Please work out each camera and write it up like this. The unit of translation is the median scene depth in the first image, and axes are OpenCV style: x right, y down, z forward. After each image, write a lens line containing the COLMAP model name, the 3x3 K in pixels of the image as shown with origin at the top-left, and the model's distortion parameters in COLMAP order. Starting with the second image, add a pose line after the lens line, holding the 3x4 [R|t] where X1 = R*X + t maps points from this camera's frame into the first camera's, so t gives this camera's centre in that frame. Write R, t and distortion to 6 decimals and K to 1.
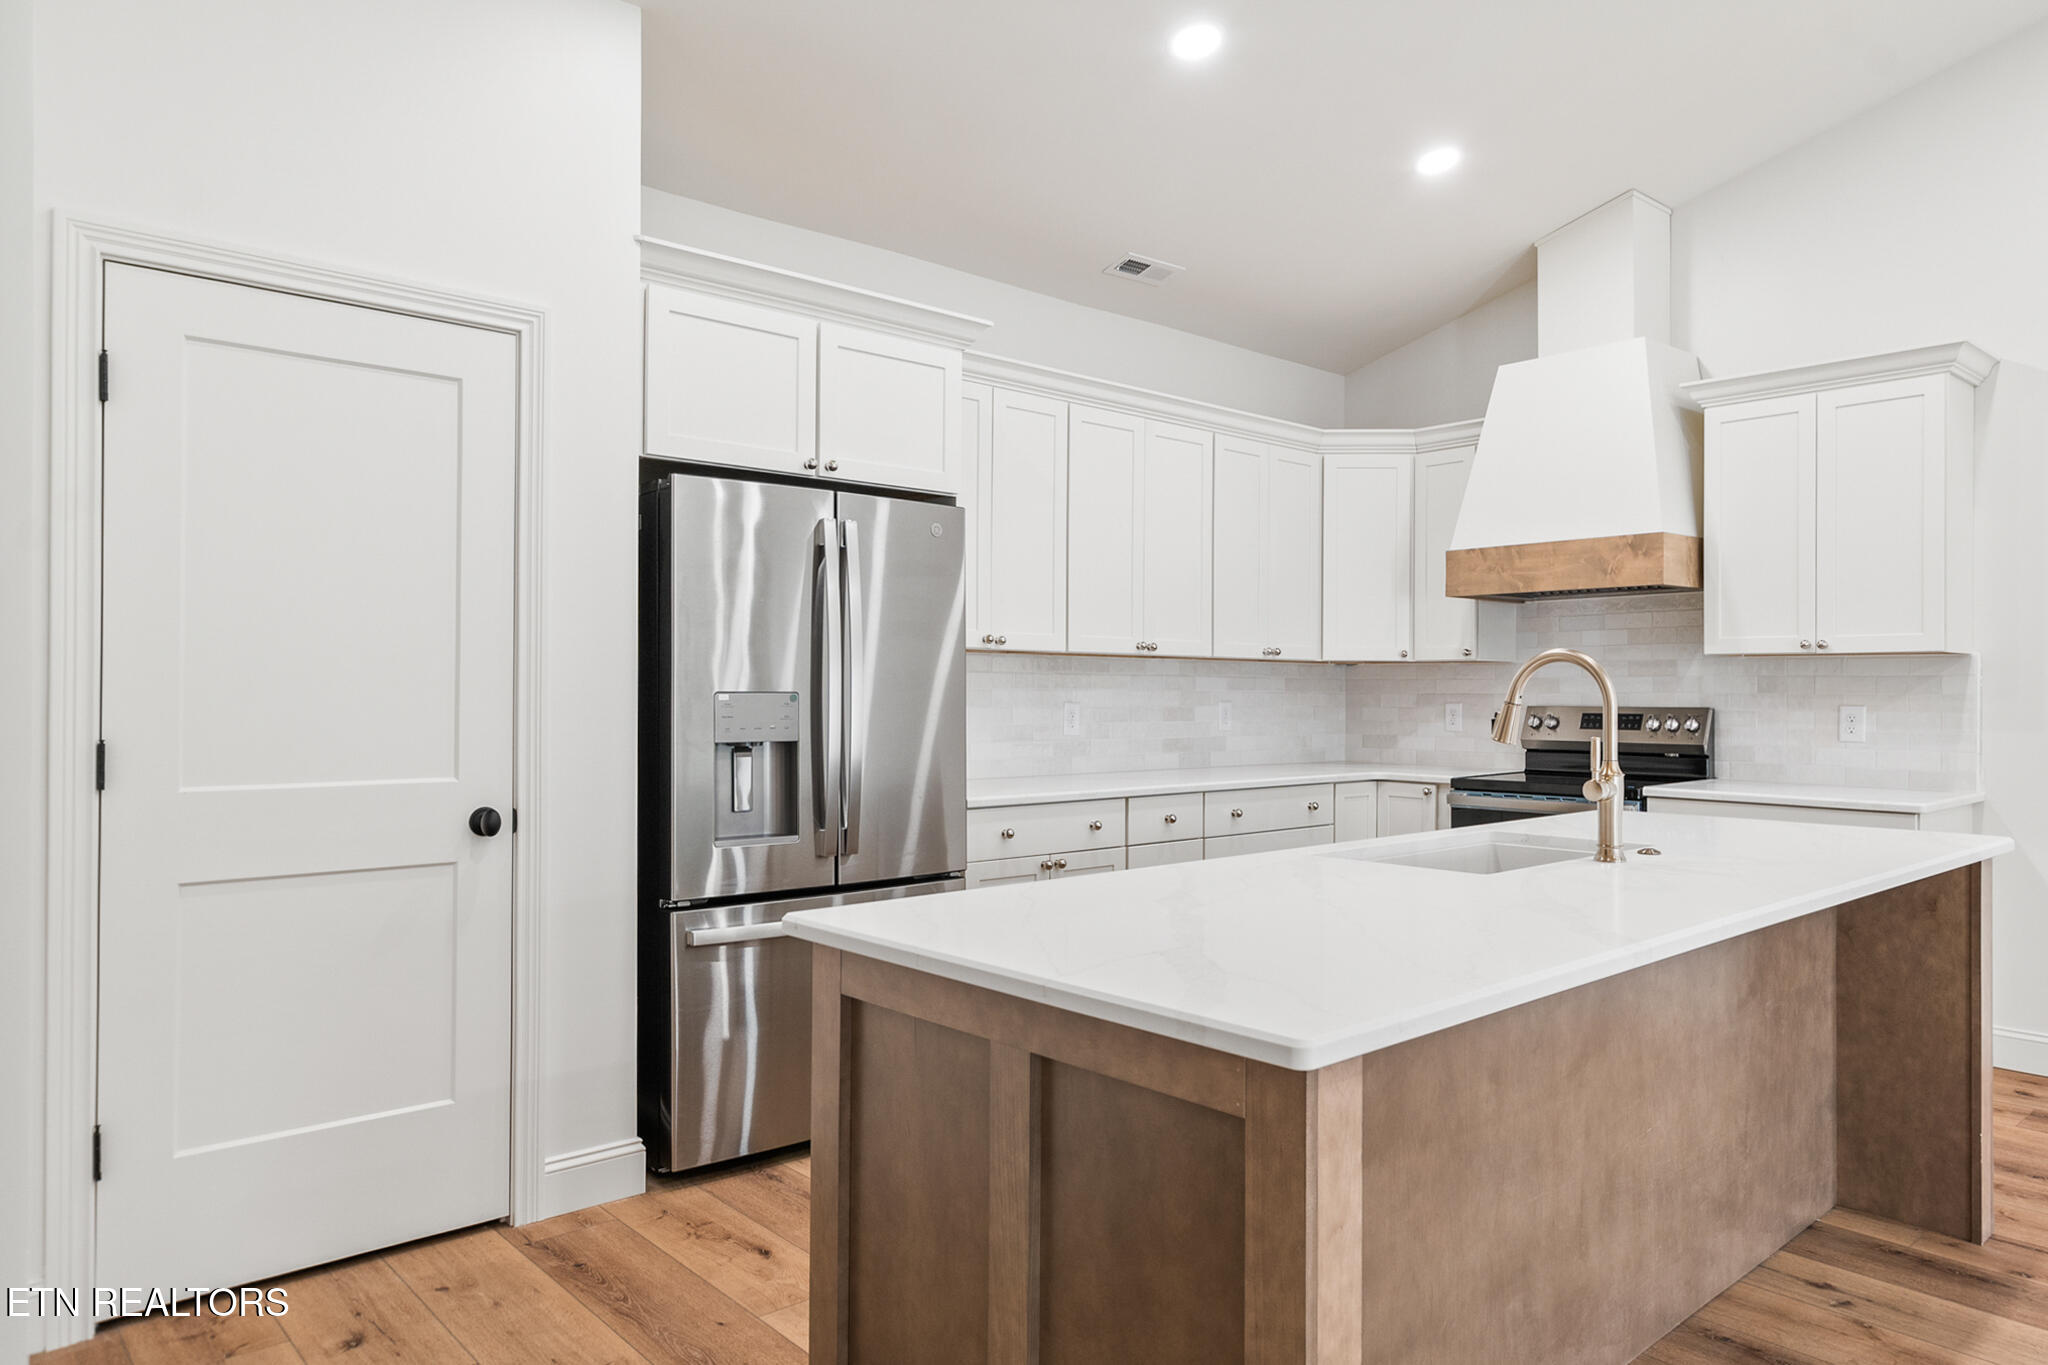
lens RADIAL K [[1363.0, 0, 1024.0], [0, 1363.0, 682.5], [0, 0, 1]] dist [0.003701, 0.001209]
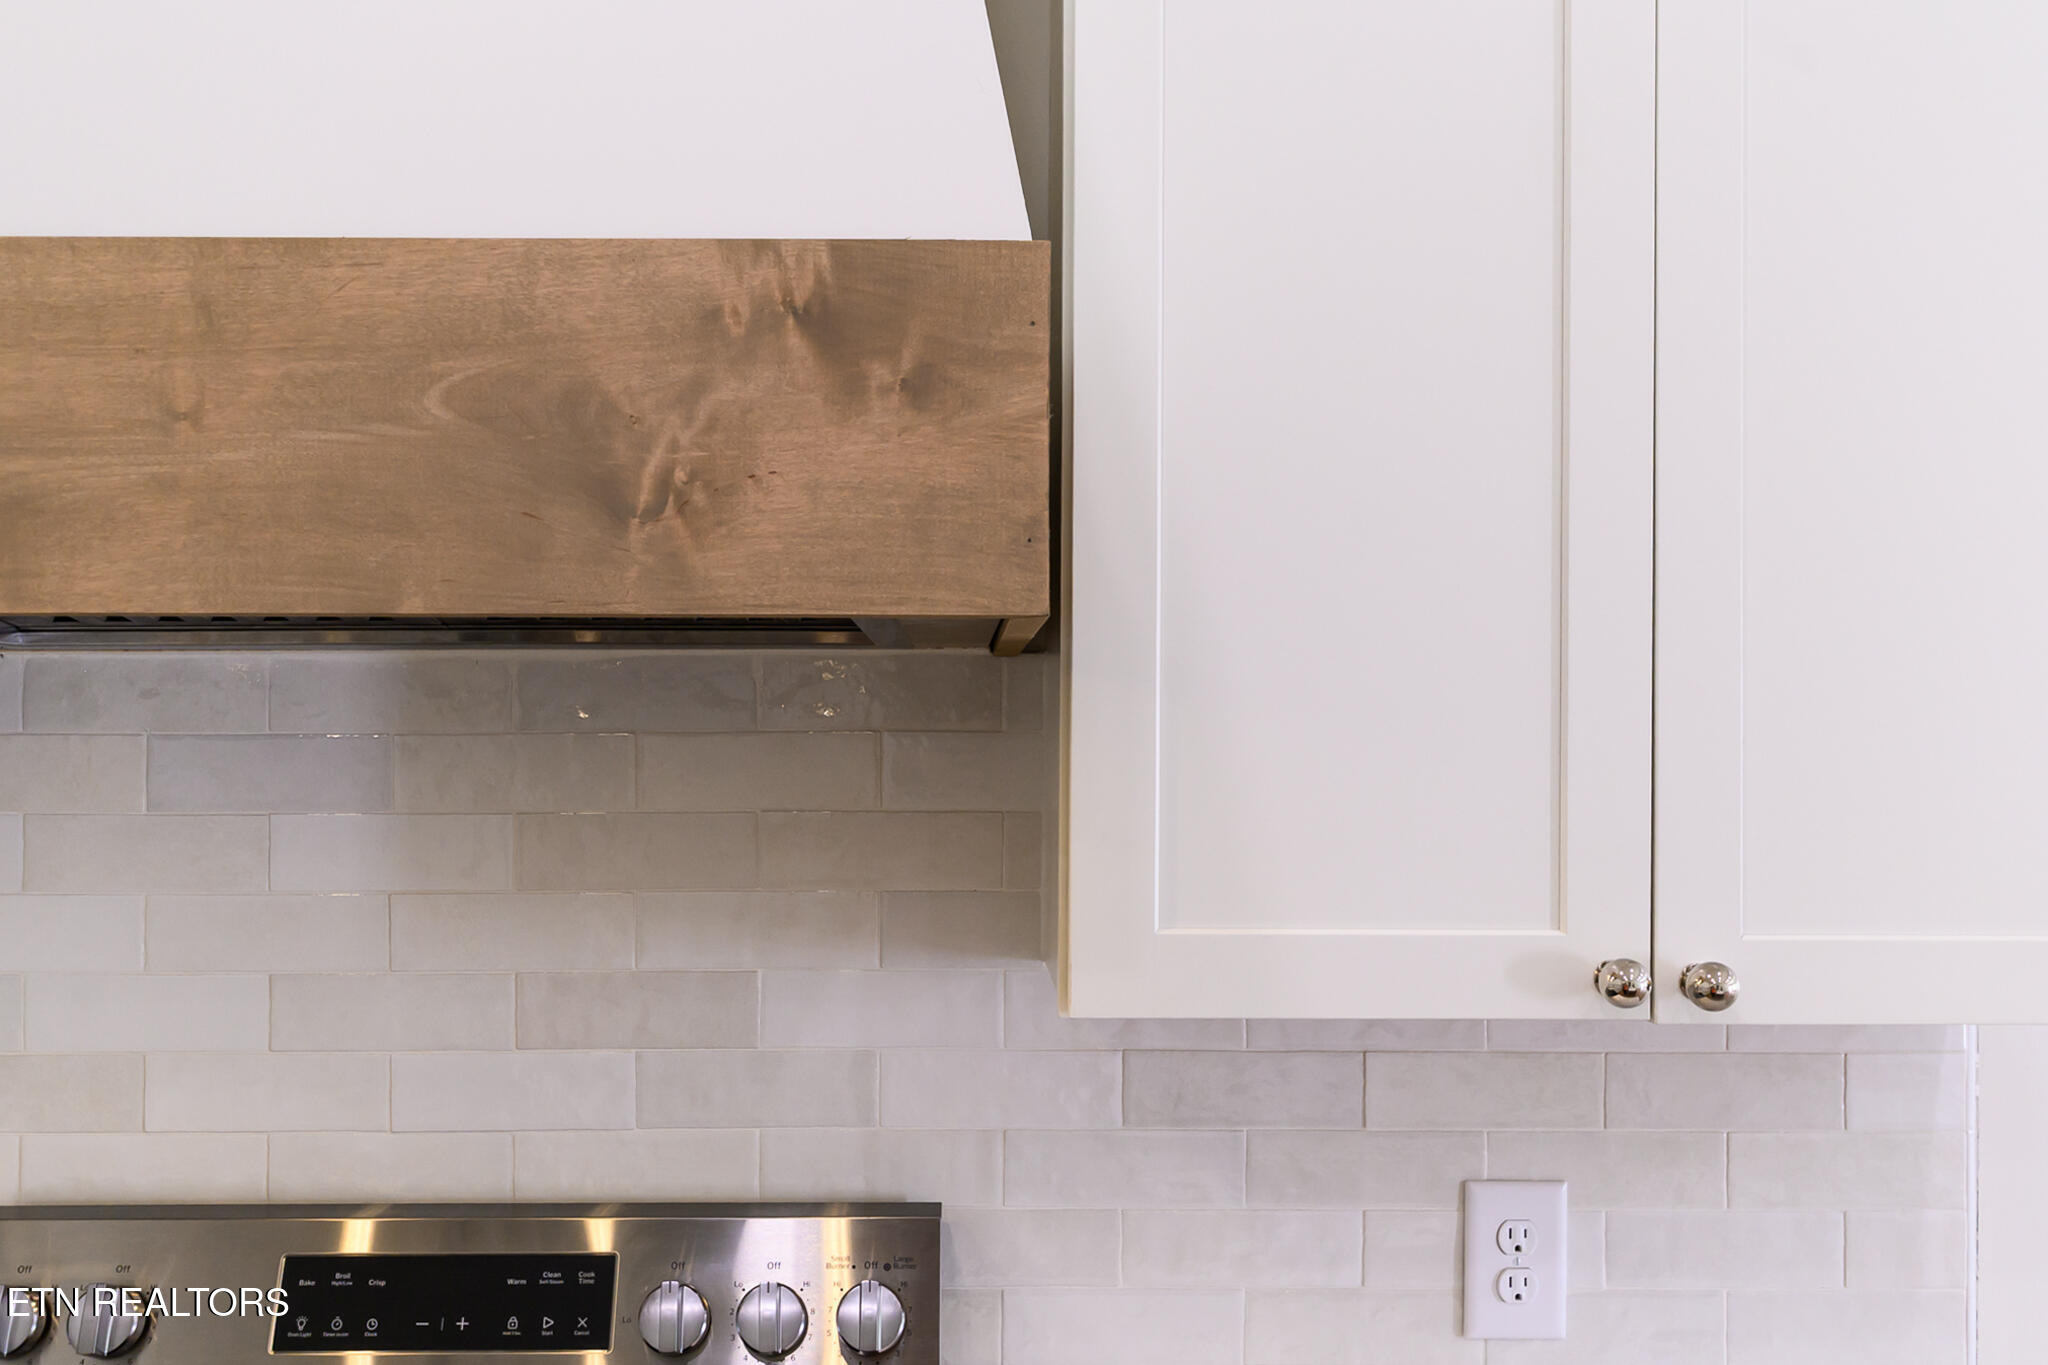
lens RADIAL K [[1882.3, 0, 1023.9], [0, 1882.3, 734.1], [0, 0, 1]] dist [0.035339, 0.001476]
pose [[0.638104, -0.008108, 0.769907, 0.298253], [-0.002817, 0.999913, 0.012864, -0.058619], [-0.769945, -0.010378, 0.638026, 0.823902]]
